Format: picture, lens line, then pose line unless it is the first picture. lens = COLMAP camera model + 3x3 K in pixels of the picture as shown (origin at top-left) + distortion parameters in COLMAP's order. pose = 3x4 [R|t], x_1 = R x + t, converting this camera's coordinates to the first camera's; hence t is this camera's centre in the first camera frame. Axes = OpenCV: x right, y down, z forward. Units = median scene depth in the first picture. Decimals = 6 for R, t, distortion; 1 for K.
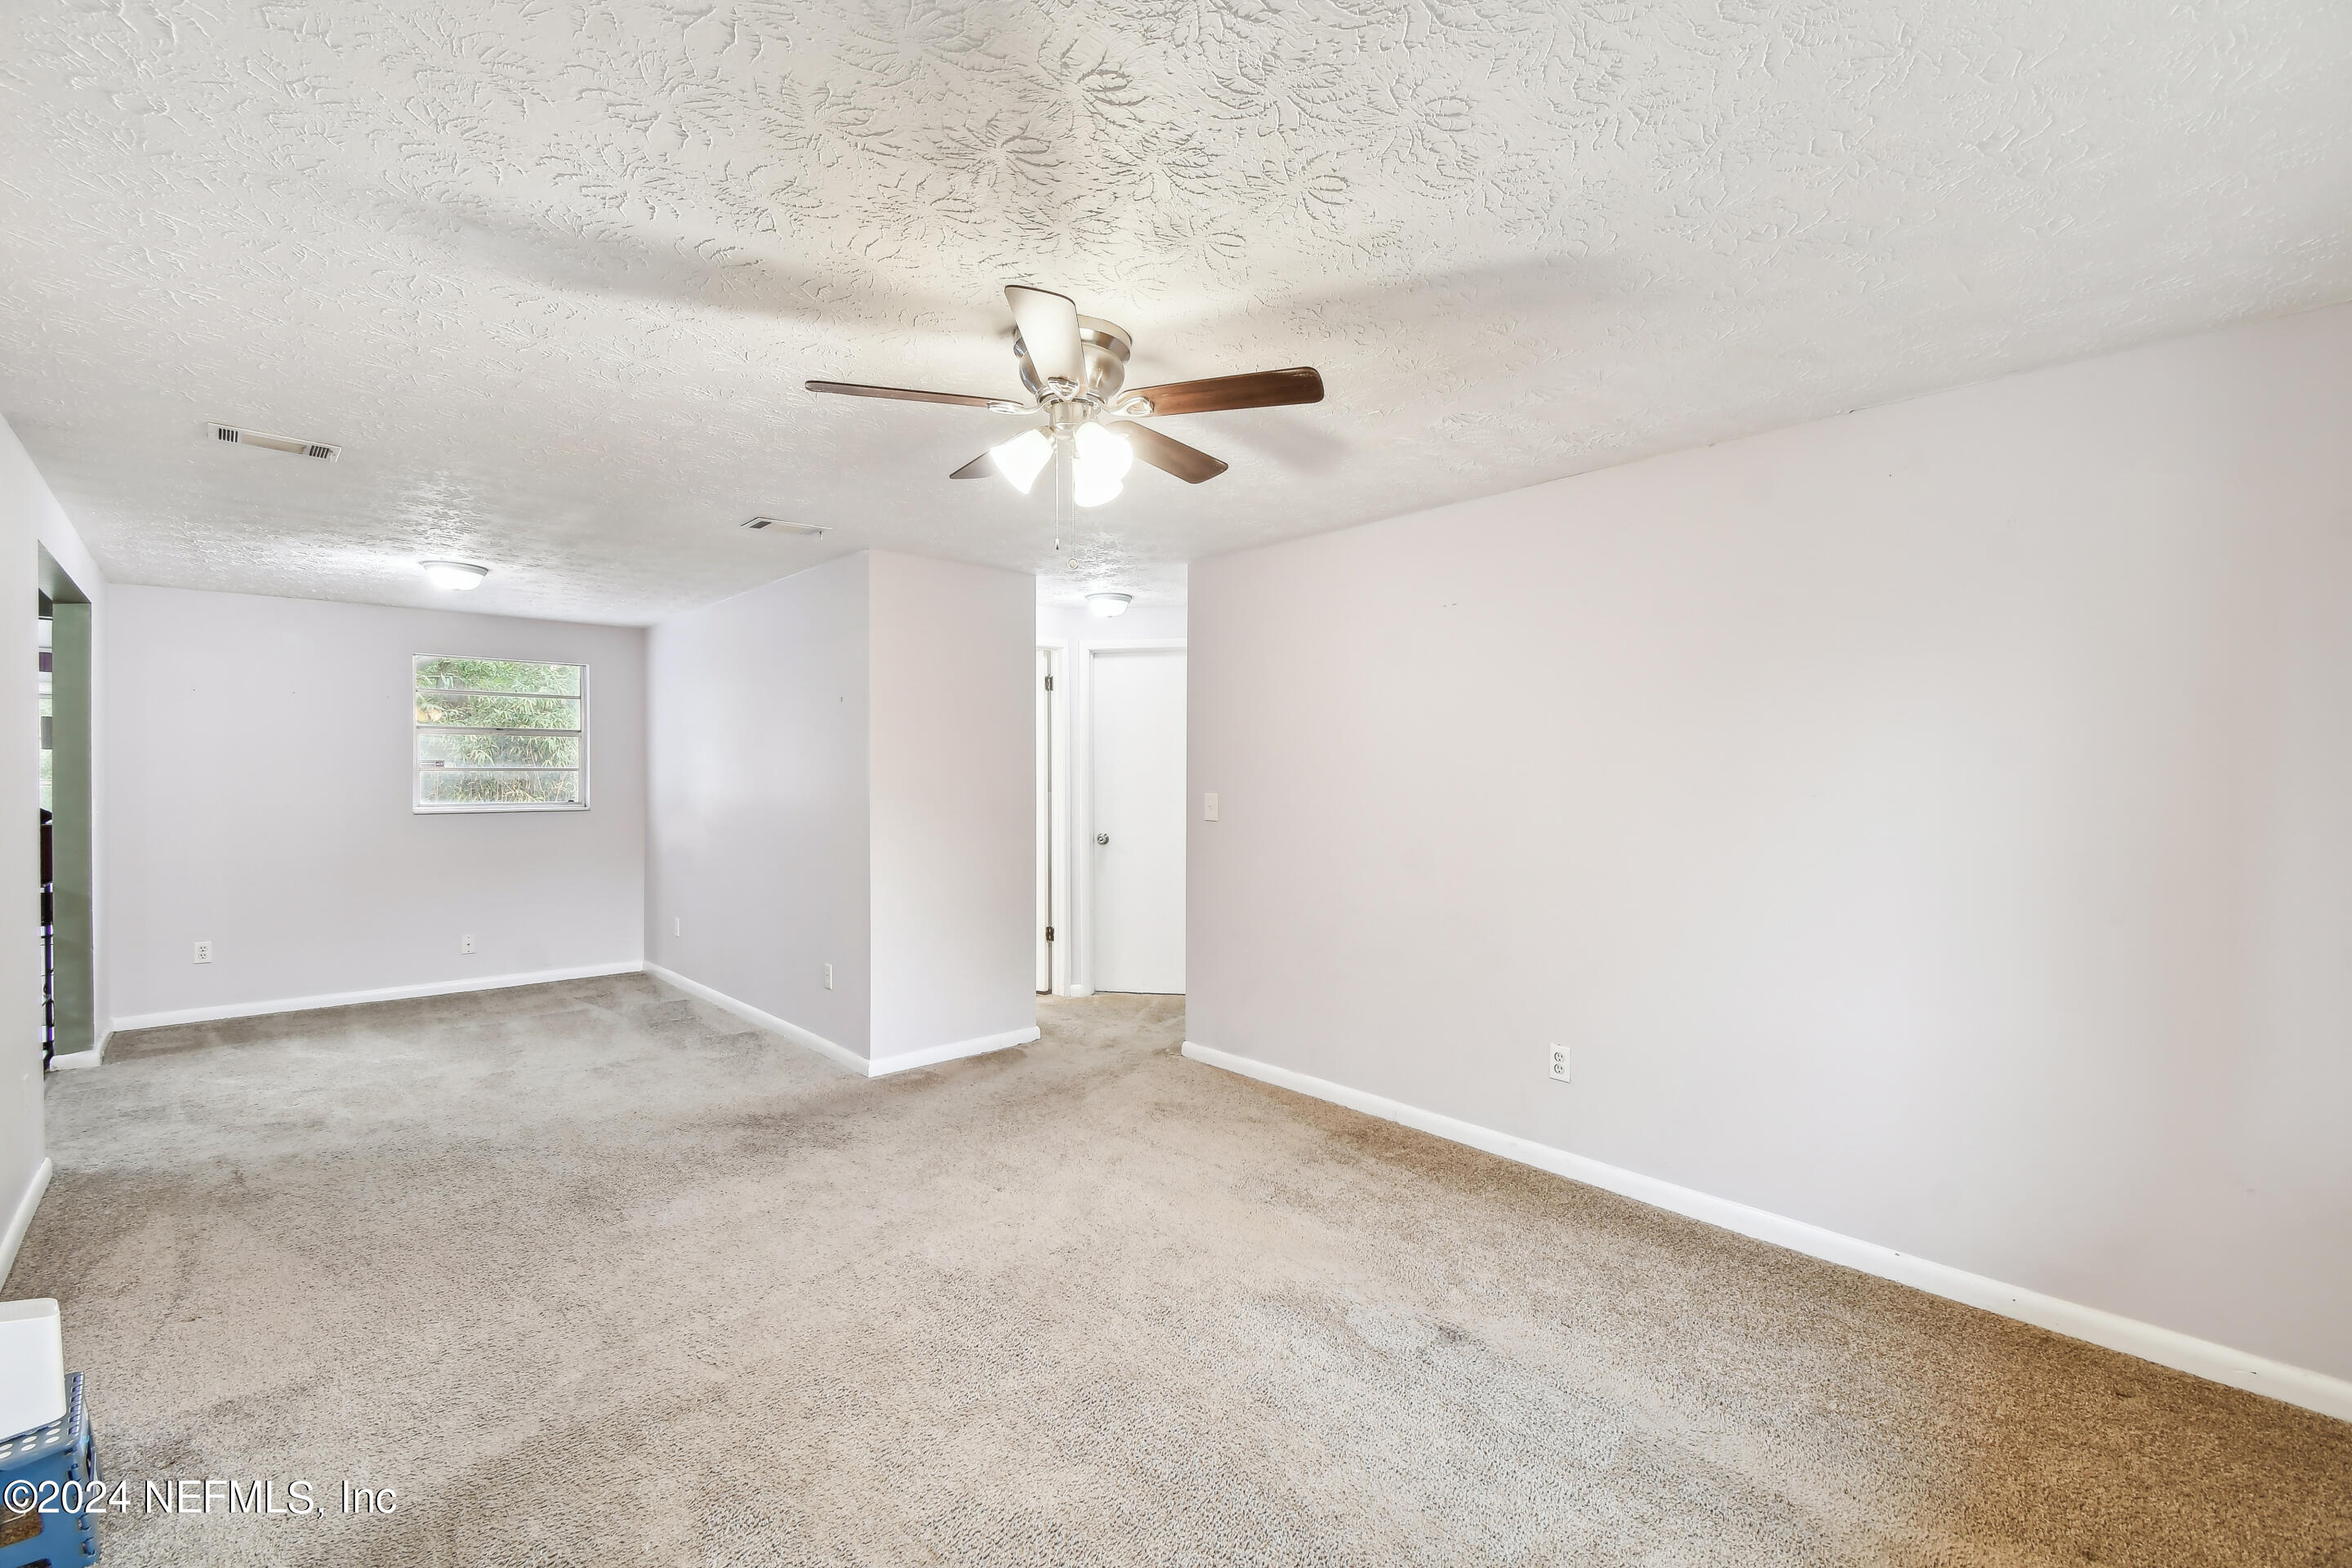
lens RADIAL K [[1028.7, 0, 1168.7], [0, 1028.7, 775.1], [0, 0, 1]] dist [0.046850, -0.023055]
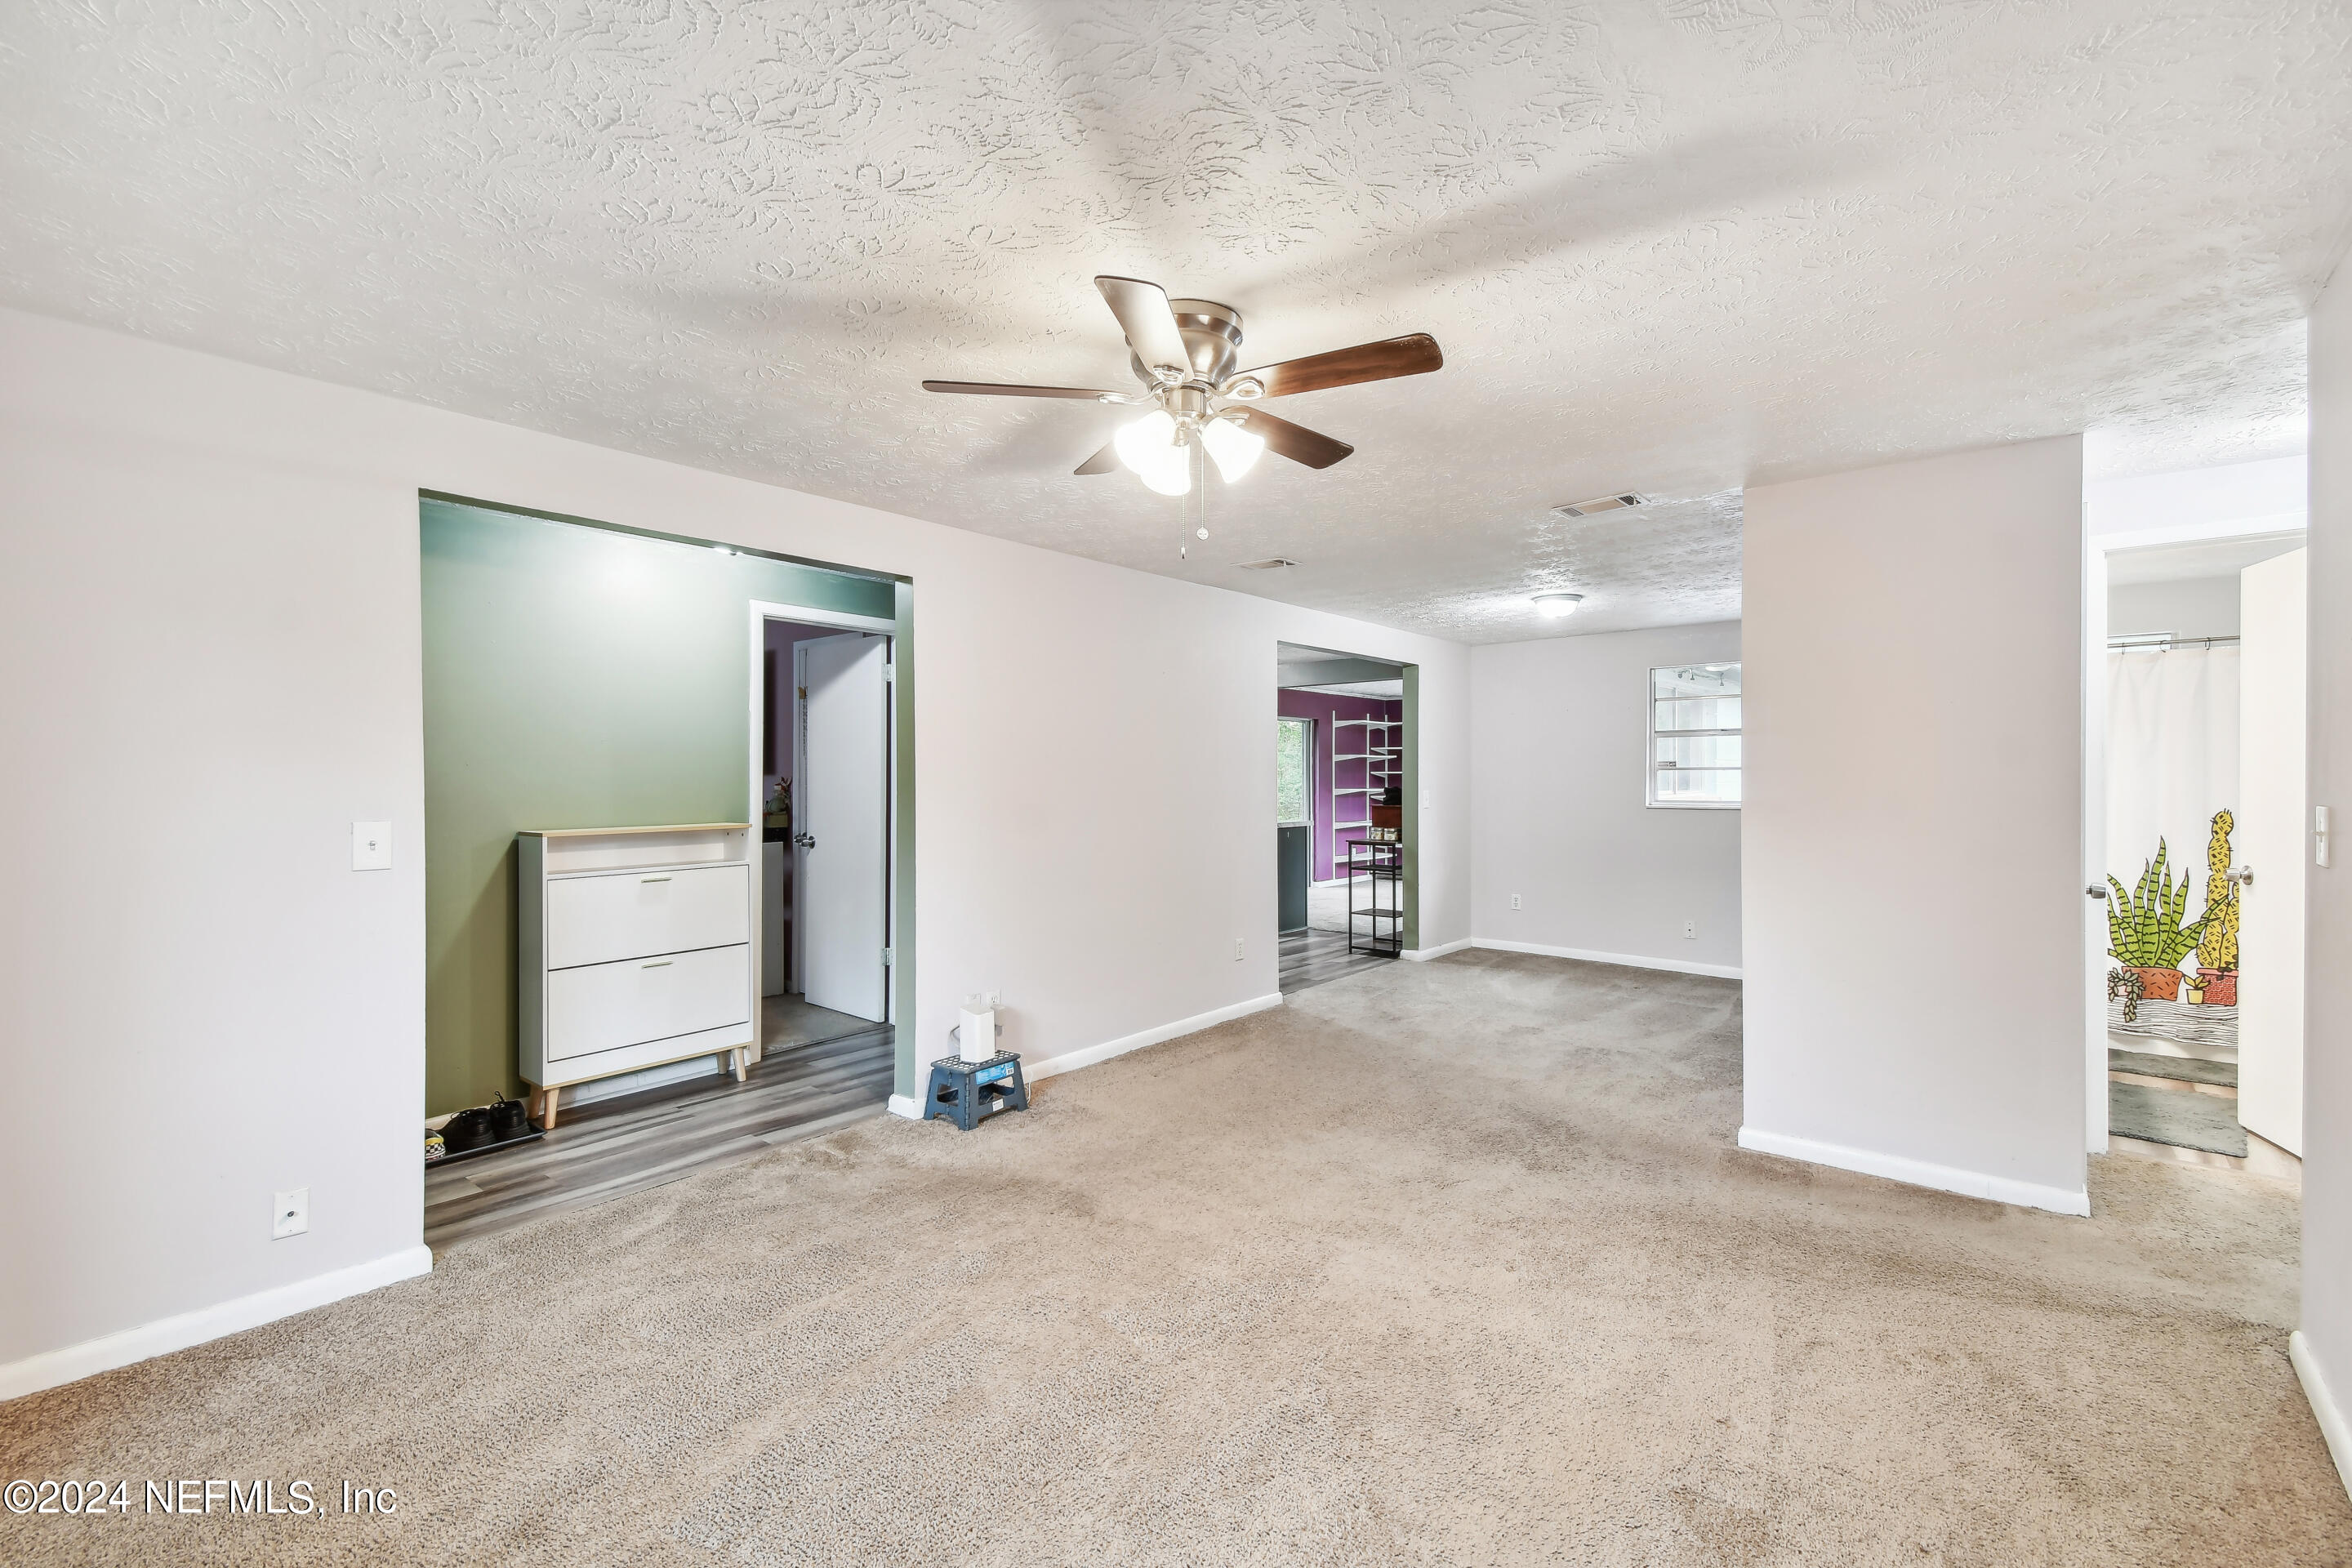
lens RADIAL K [[1028.7, 0, 1168.7], [0, 1028.7, 775.1], [0, 0, 1]] dist [0.046850, -0.023055]
pose [[0.122157, -0.000537, -0.992511, 0.519648], [-0.002138, 0.999997, -0.000805, 0.004619], [0.992509, 0.002220, 0.122155, 0.511880]]
